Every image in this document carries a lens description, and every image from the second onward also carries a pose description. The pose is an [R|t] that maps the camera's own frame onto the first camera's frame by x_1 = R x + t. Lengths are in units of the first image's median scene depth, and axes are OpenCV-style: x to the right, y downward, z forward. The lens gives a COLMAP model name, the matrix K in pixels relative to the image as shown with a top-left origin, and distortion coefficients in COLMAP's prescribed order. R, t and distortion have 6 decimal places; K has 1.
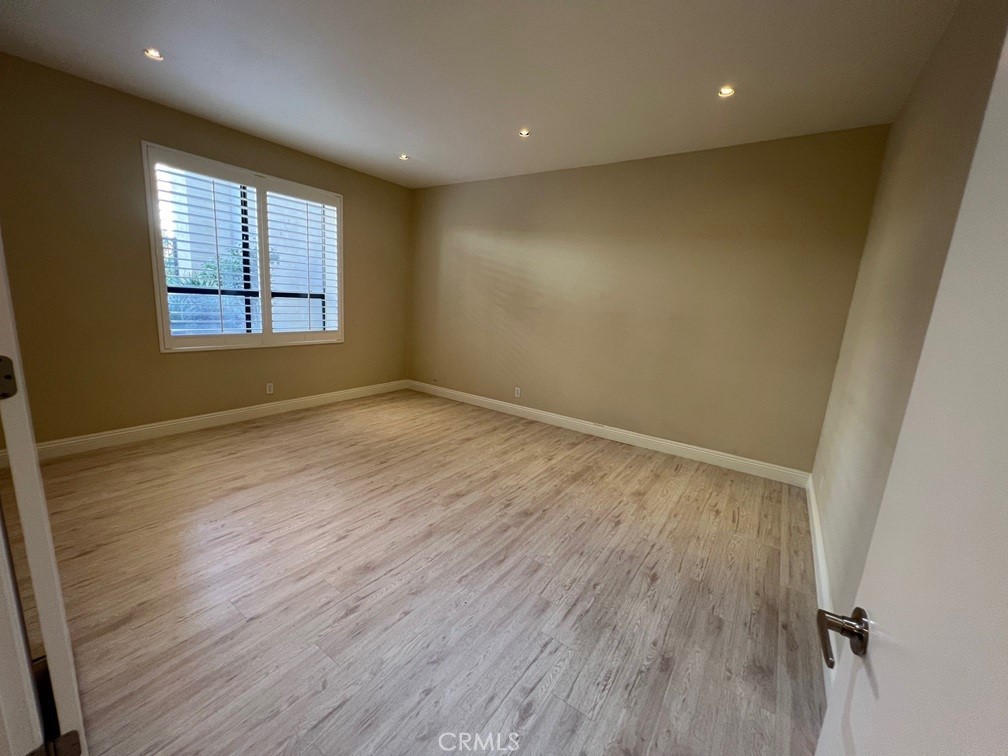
lens RADIAL K [[403.5, 0, 503.9], [0, 403.5, 374.2], [0, 0, 1]] dist [-0.001567, -0.000127]
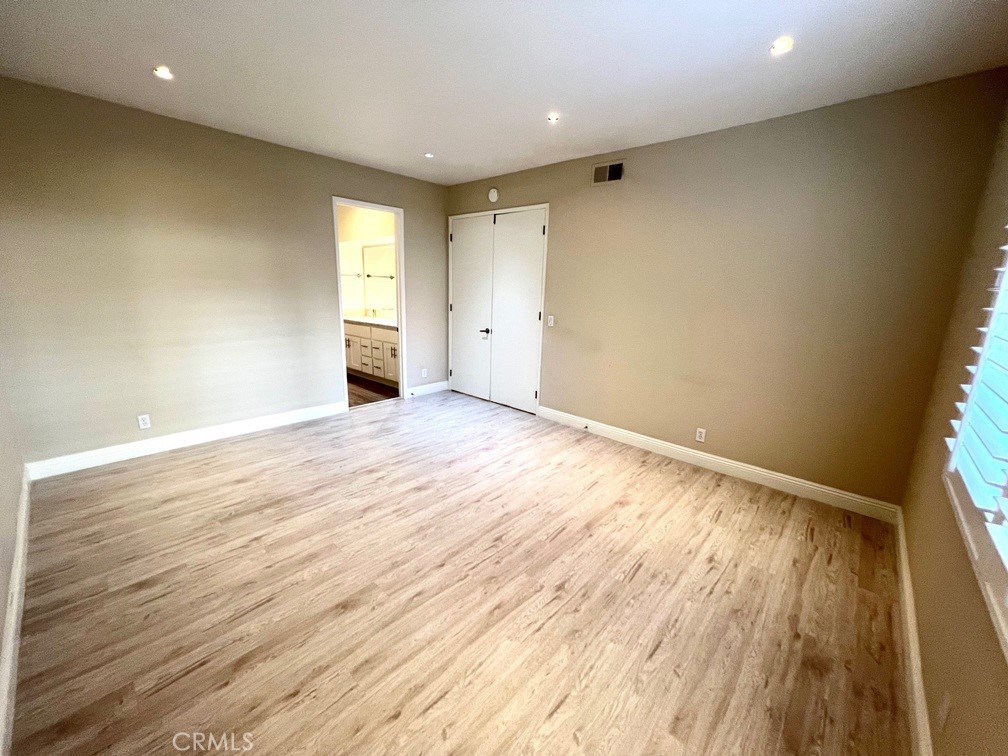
lens RADIAL K [[403.5, 0, 503.9], [0, 403.5, 374.2], [0, 0, 1]] dist [-0.001567, -0.000127]
pose [[-0.987231, -0.115502, 0.109705, -0.384690], [-0.062280, 0.913719, 0.401546, -0.384114], [-0.146619, 0.389586, -0.909244, 1.684307]]
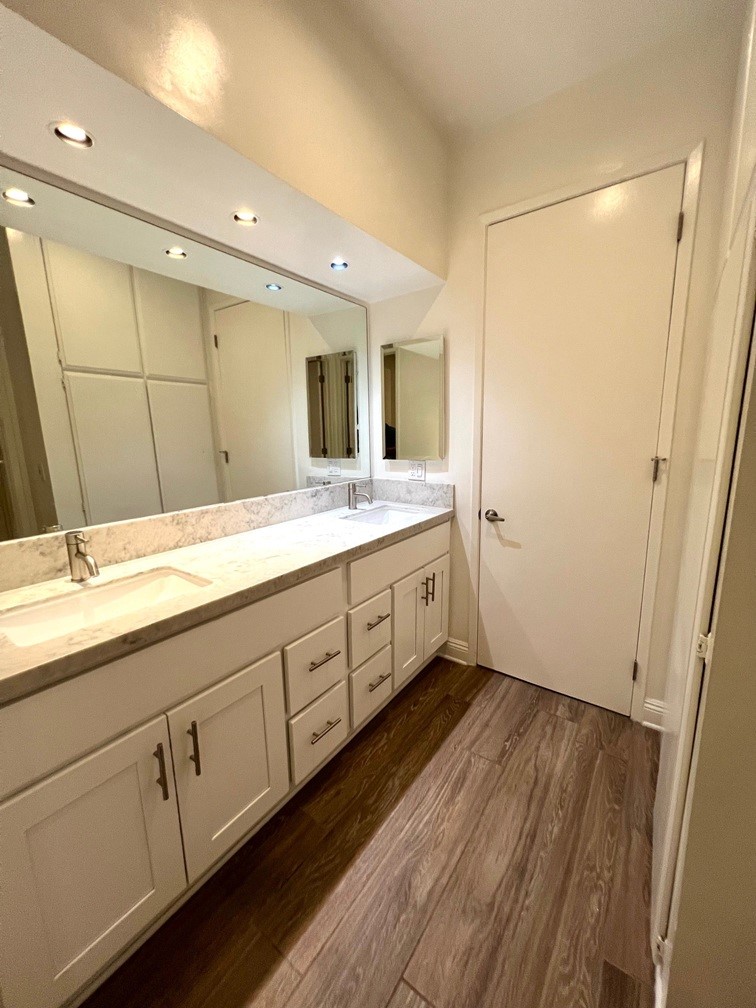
lens RADIAL K [[403.5, 0, 384.4], [0, 403.5, 504.5], [0, 0, 1]] dist [-0.001567, -0.000127]
pose [[-0.017871, 0.117289, -0.992937, 0.985667], [-0.179243, 0.976631, 0.118589, 0.070240], [0.983643, 0.180096, 0.003570, -0.036526]]
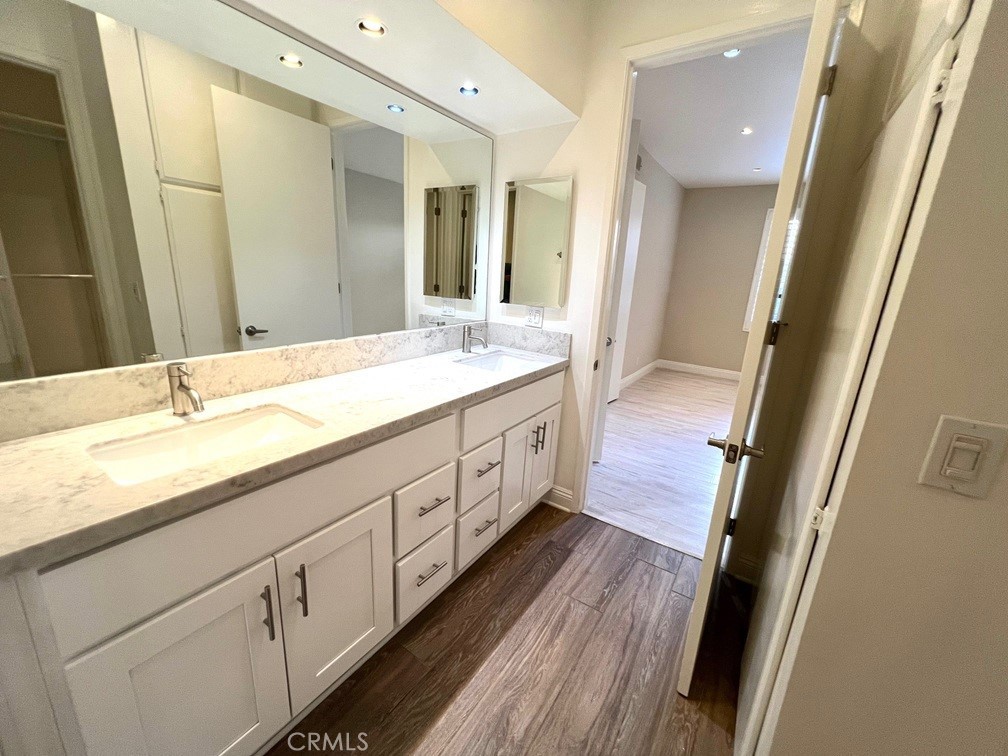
lens RADIAL K [[403.5, 0, 503.9], [0, 403.5, 374.2], [0, 0, 1]] dist [-0.001567, -0.000127]
pose [[0.010018, 0.191817, -0.981380, 0.973455], [-0.245038, 0.951976, 0.183568, 0.065733], [0.969462, 0.238637, 0.056539, -0.053327]]
